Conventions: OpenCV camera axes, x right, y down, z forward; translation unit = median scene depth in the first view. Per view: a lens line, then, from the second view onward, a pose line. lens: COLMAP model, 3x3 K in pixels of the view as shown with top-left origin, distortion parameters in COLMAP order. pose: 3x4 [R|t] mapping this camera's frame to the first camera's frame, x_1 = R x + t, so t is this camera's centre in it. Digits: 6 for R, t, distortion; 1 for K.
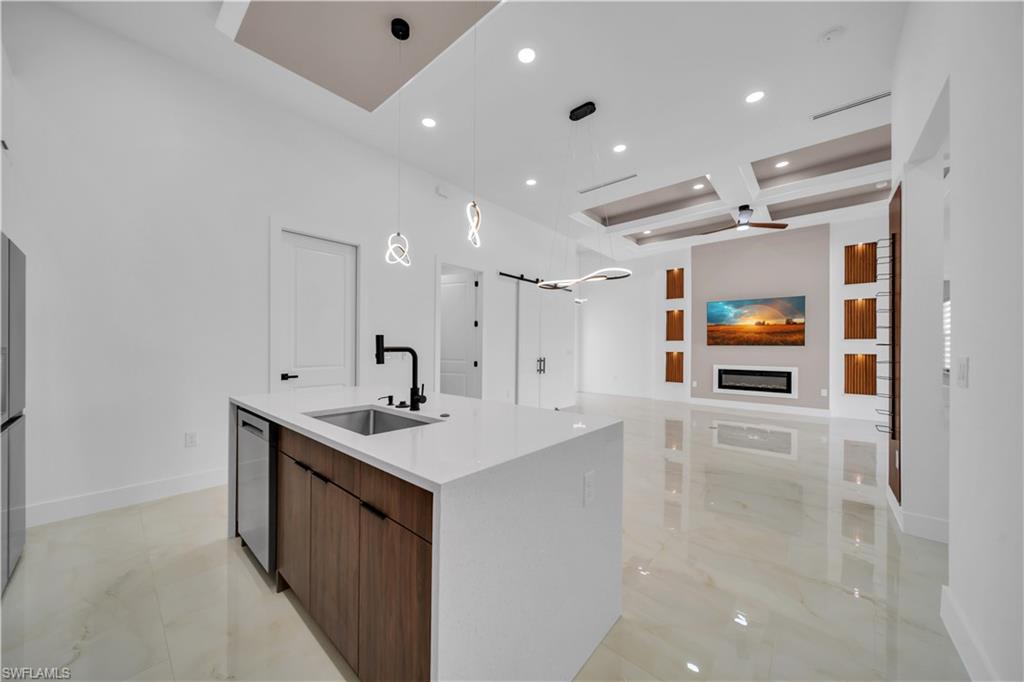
lens RADIAL K [[354.0, 0, 512.1], [0, 354.0, 344.4], [0, 0, 1]] dist [0.000510, -0.000647]
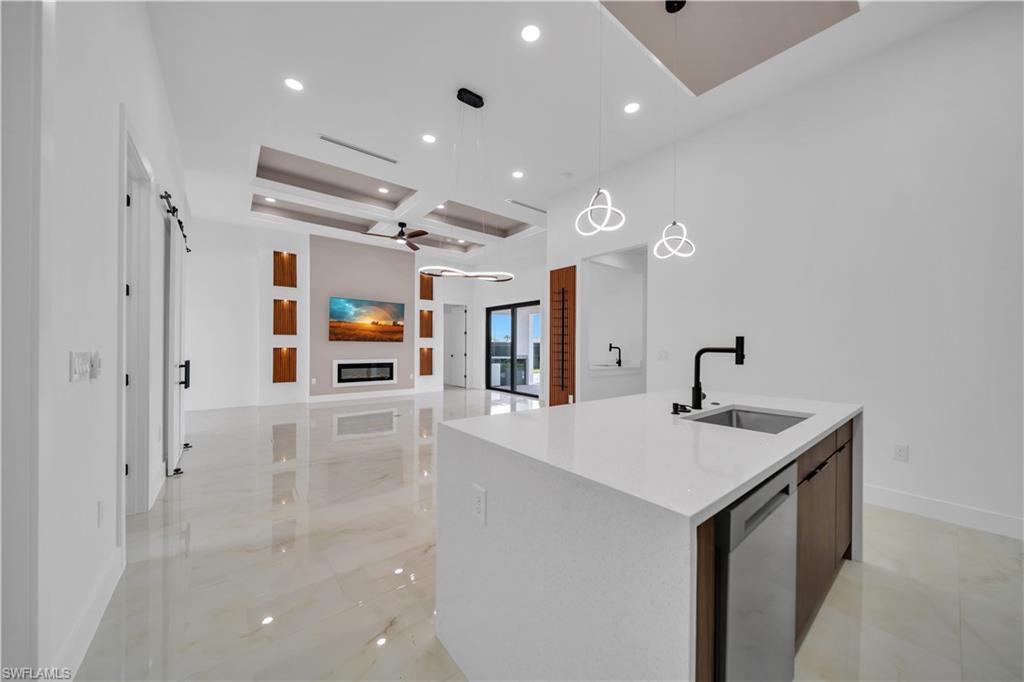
lens RADIAL K [[354.0, 0, 510.7], [0, 354.0, 355.0], [0, 0, 1]] dist [0.000510, -0.000647]
pose [[0.187092, -0.027926, 0.981945, -0.350842], [-0.018039, 0.999330, 0.031857, 0.001419], [-0.982177, -0.023673, 0.186463, 0.335789]]
